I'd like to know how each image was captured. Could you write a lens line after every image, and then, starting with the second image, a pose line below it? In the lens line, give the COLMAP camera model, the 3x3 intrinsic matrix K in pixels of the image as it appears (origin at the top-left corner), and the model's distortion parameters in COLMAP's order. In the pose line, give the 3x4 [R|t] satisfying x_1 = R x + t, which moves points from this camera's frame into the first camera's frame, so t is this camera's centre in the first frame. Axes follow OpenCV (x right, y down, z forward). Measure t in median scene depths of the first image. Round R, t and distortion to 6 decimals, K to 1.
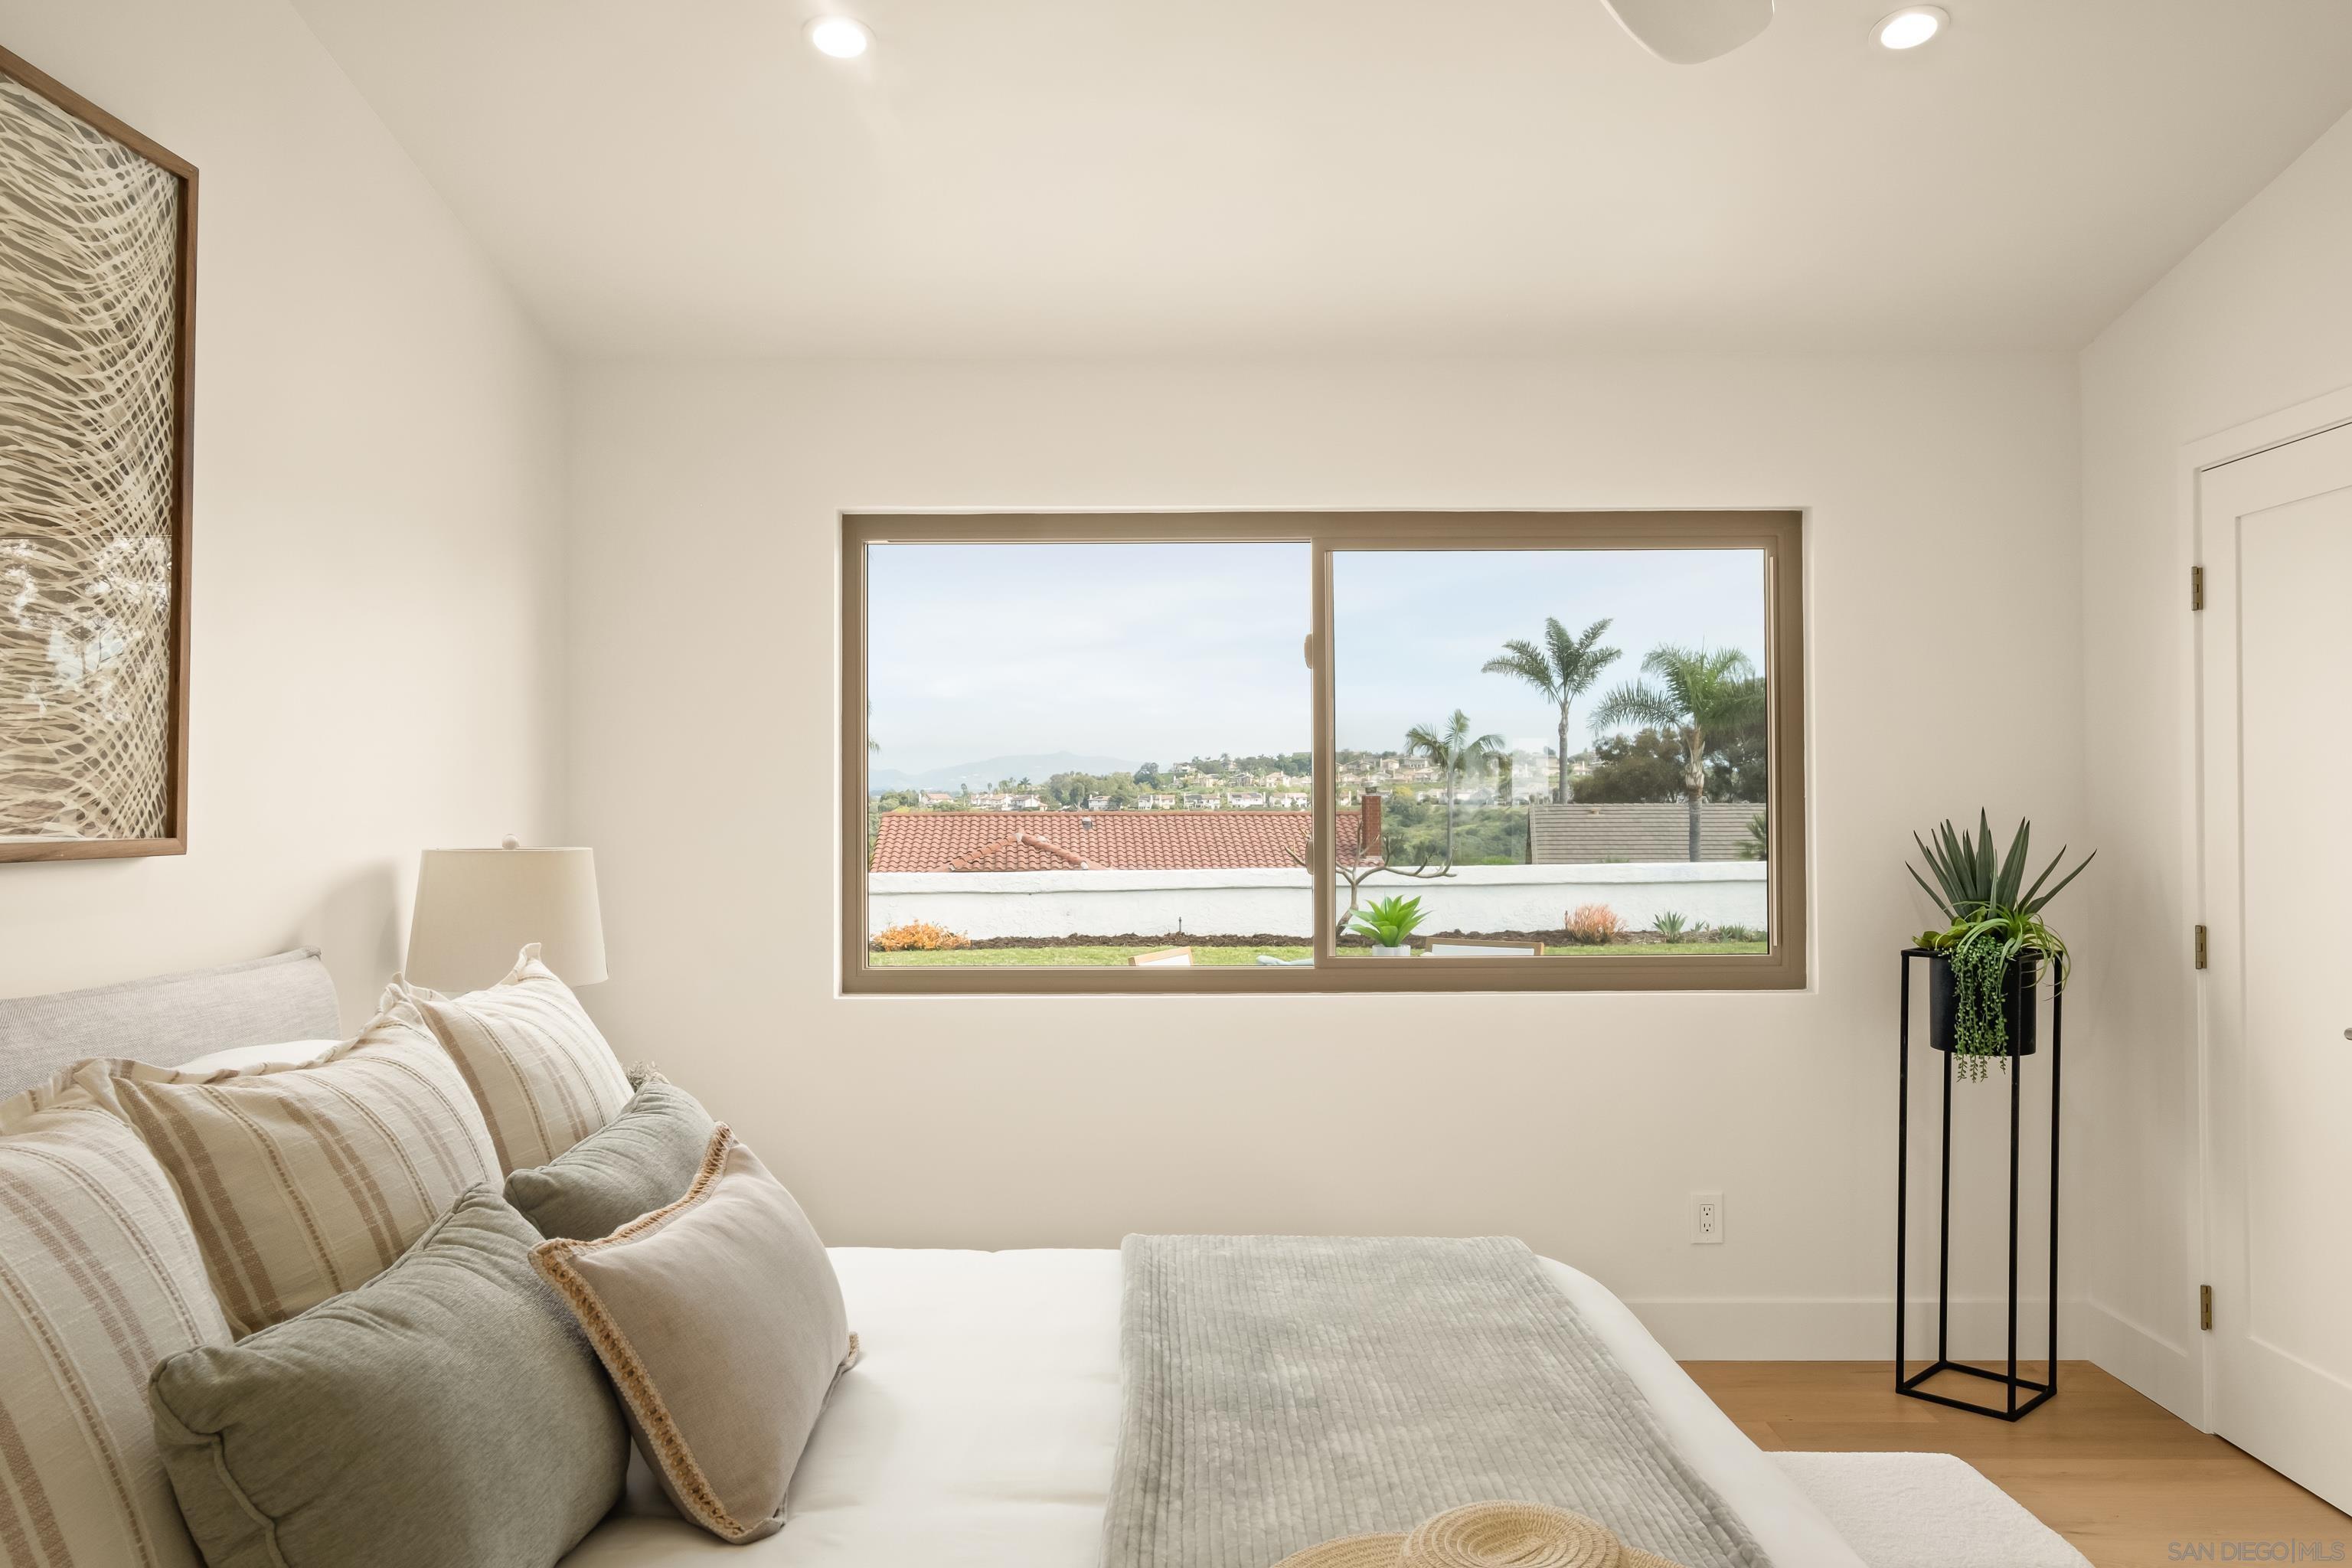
lens RADIAL K [[1719.0, 0, 1176.0], [0, 1719.0, 784.0], [0, 0, 1]] dist [0.002672, 0.002619]
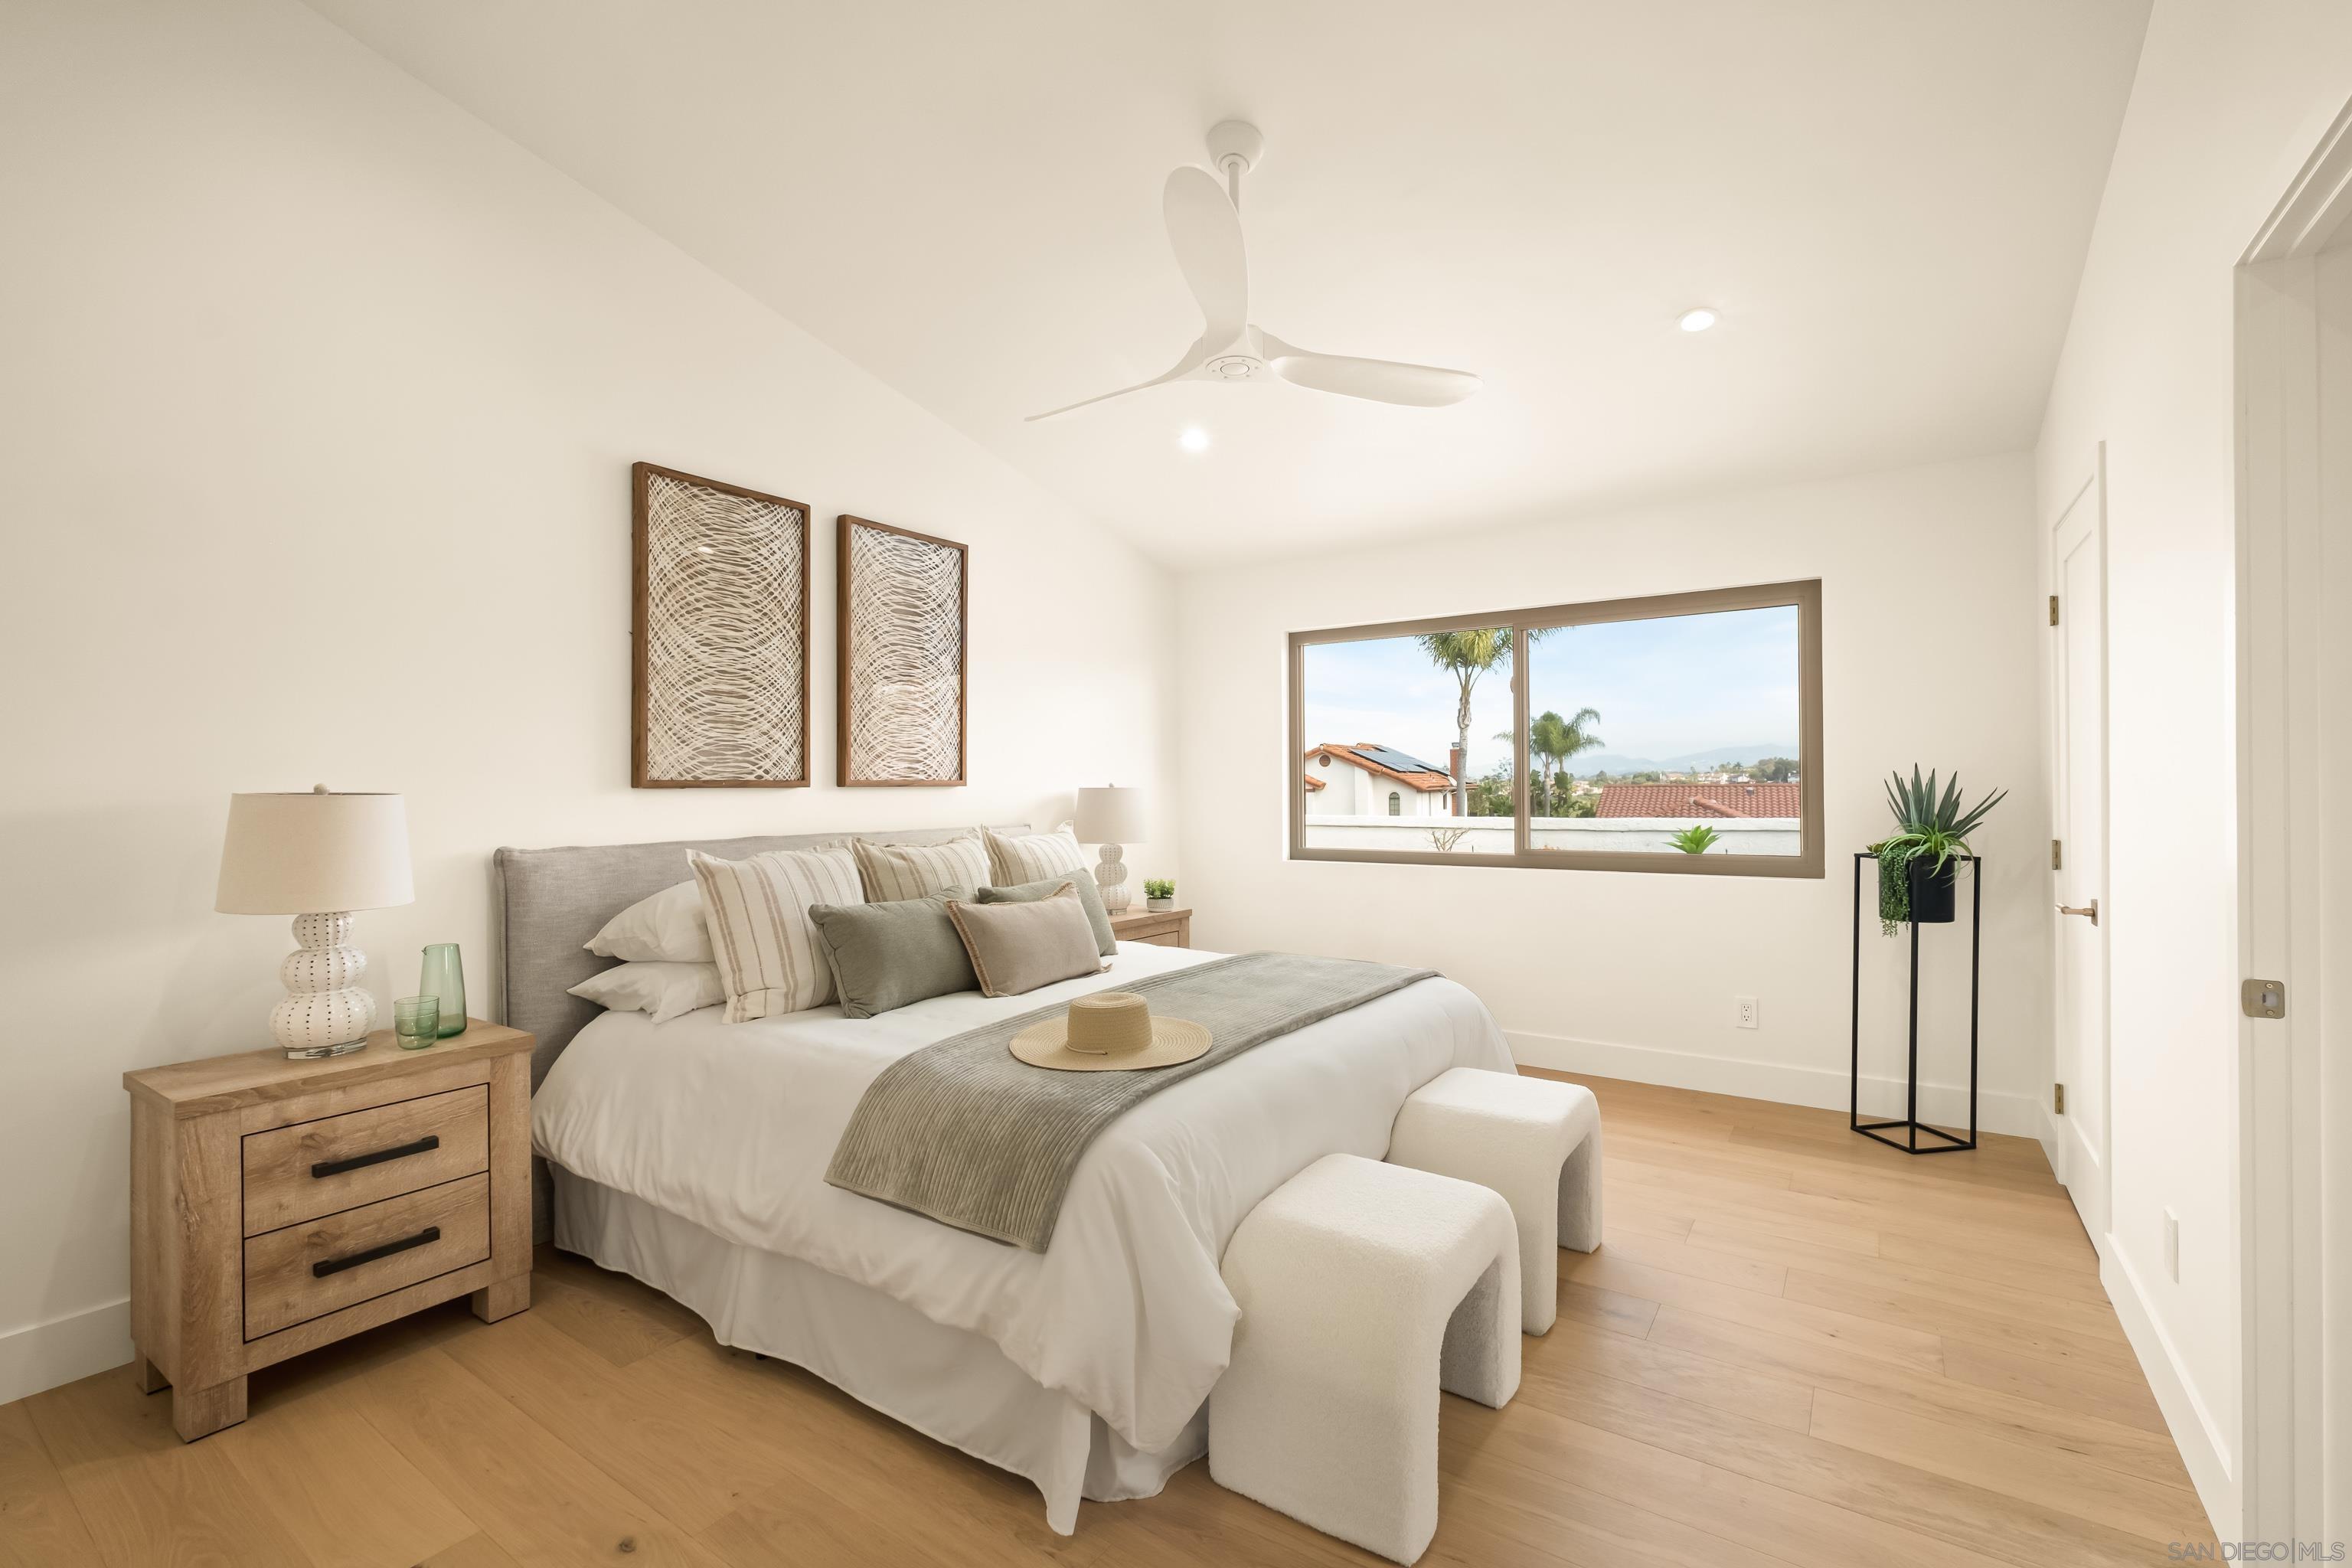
lens RADIAL K [[1049.5, 0, 1176.0], [0, 1049.5, 784.0], [0, 0, 1]] dist [-0.003215, 0.000258]
pose [[0.821782, -0.004318, -0.569786, 0.479049], [0.011870, 0.999884, 0.009543, 0.016656], [0.569679, -0.014606, 0.821737, -0.159264]]
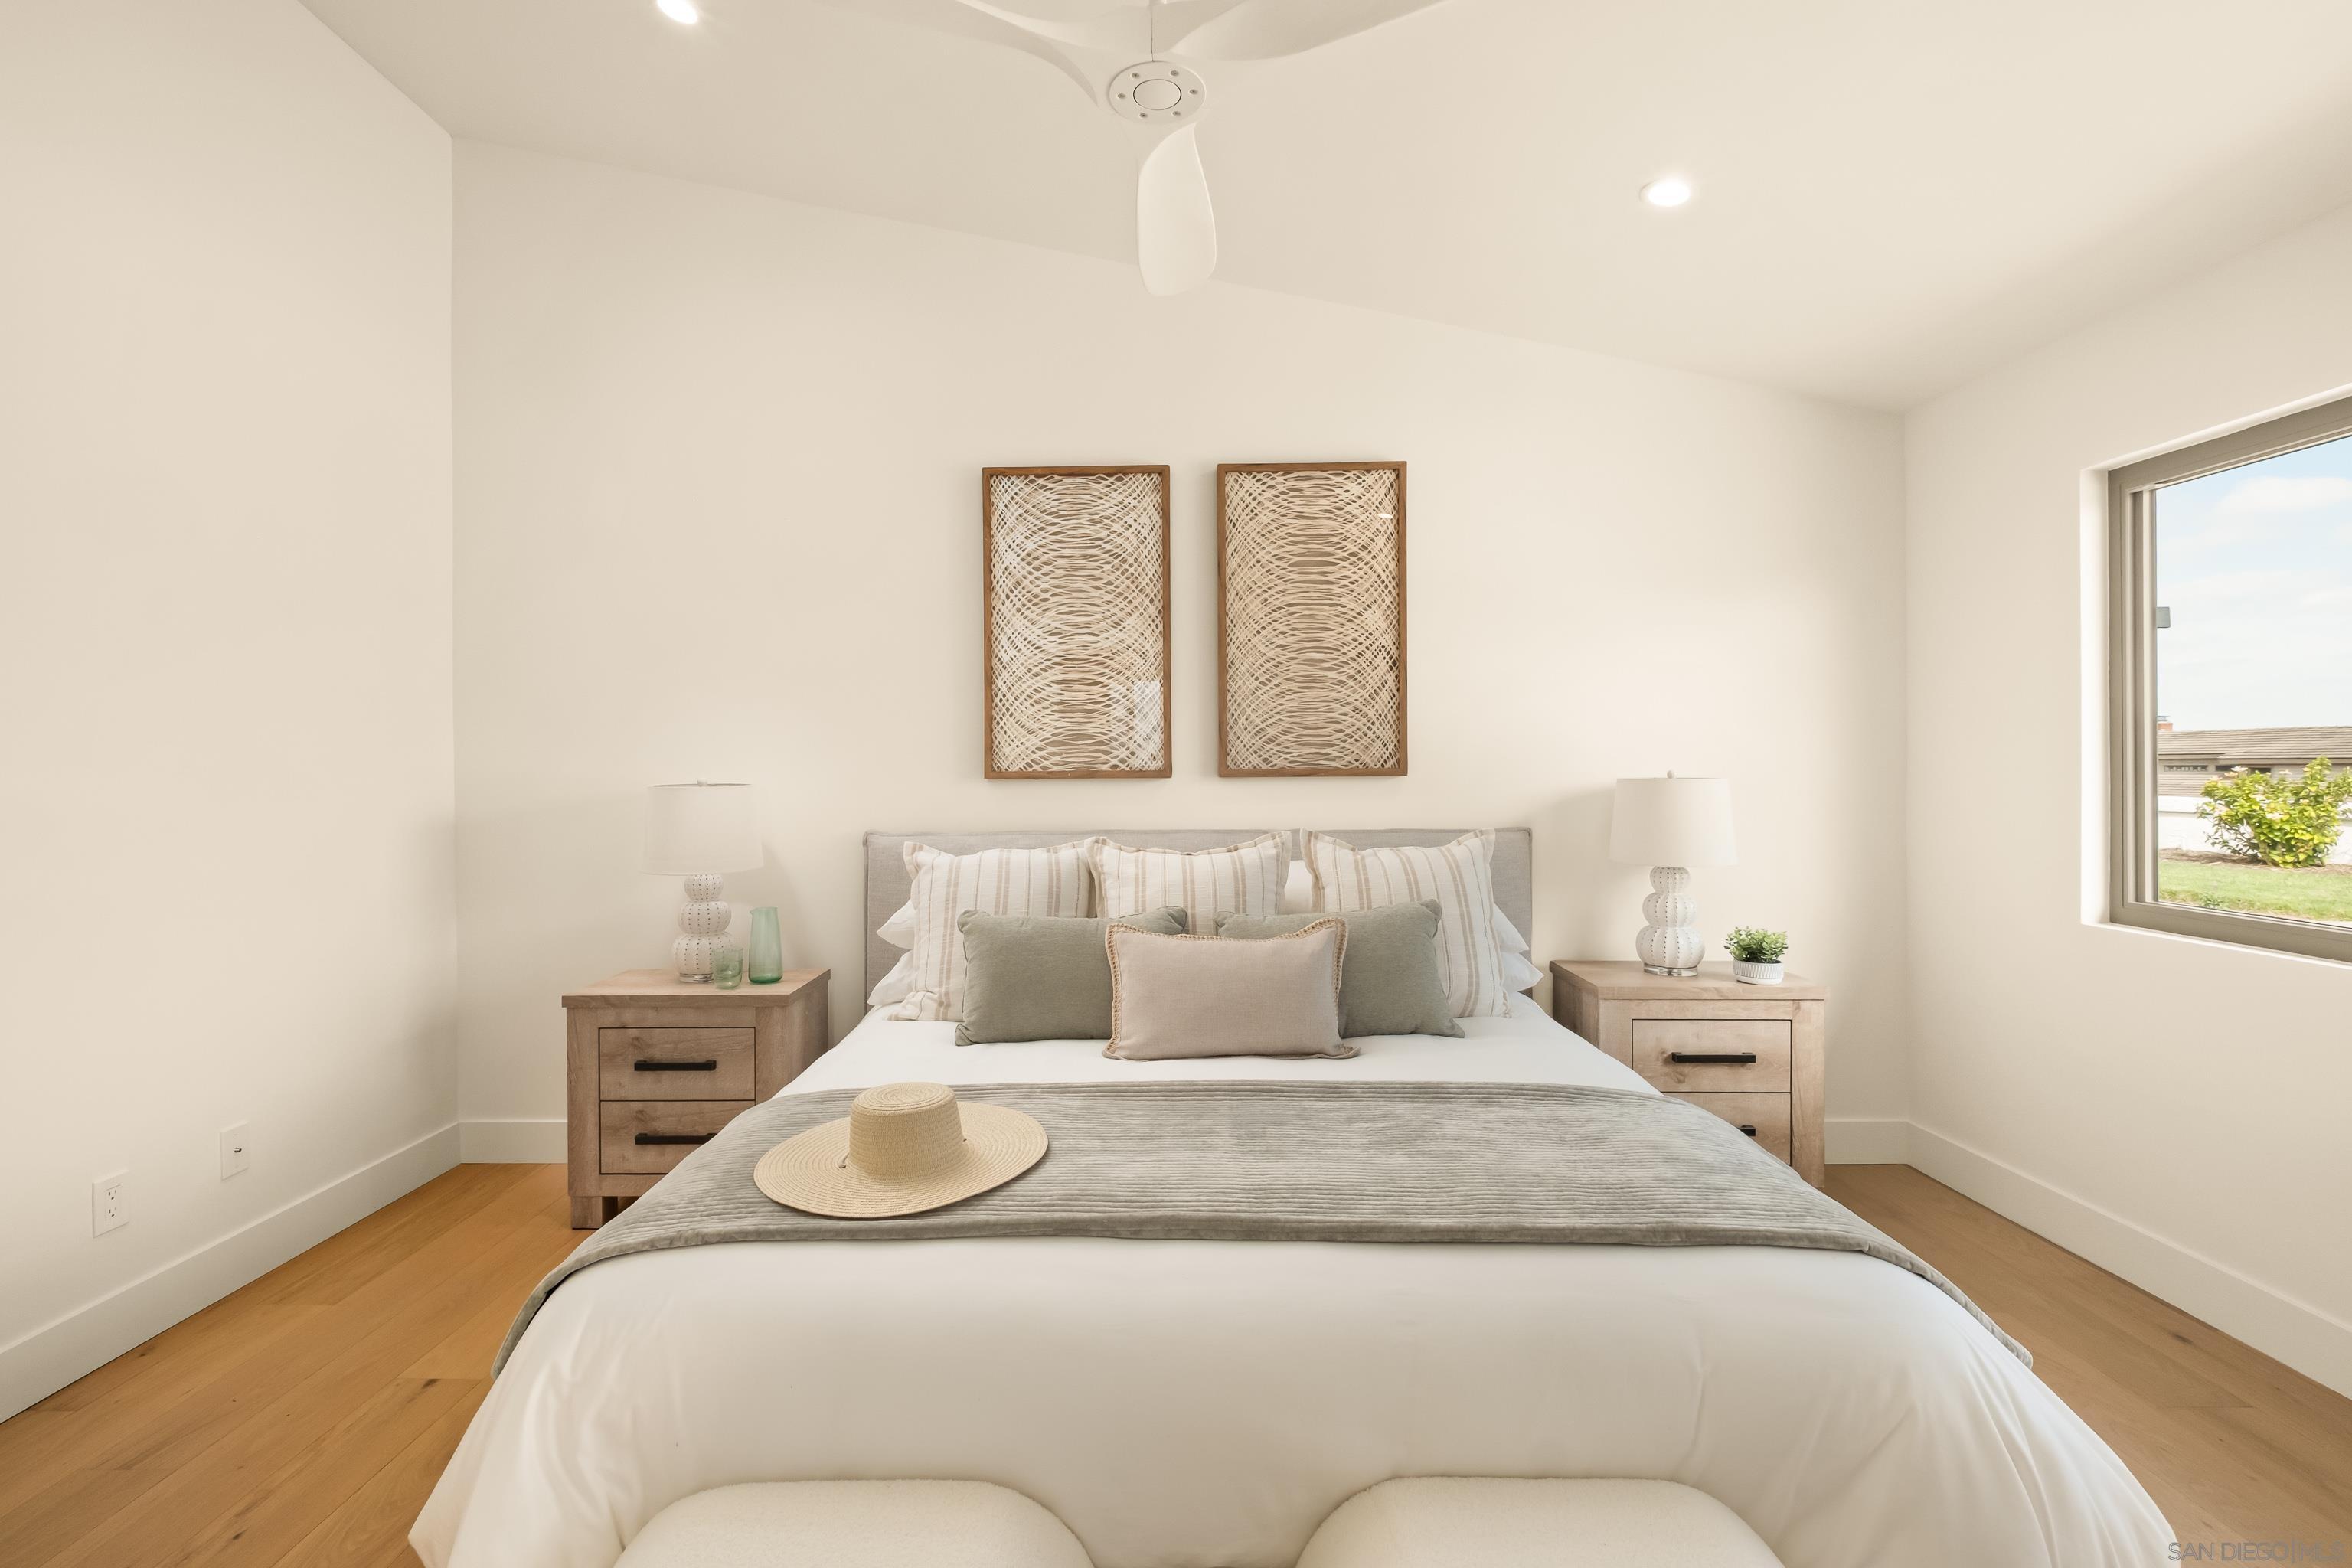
lens RADIAL K [[1020.9, 0, 1176.0], [0, 1020.9, 784.0], [0, 0, 1]] dist [-0.004711, -0.000185]
pose [[-0.027417, 0.014566, -0.999518, 0.505187], [0.021530, 0.999670, 0.013978, 0.018631], [0.999392, -0.021137, -0.027721, 0.505274]]
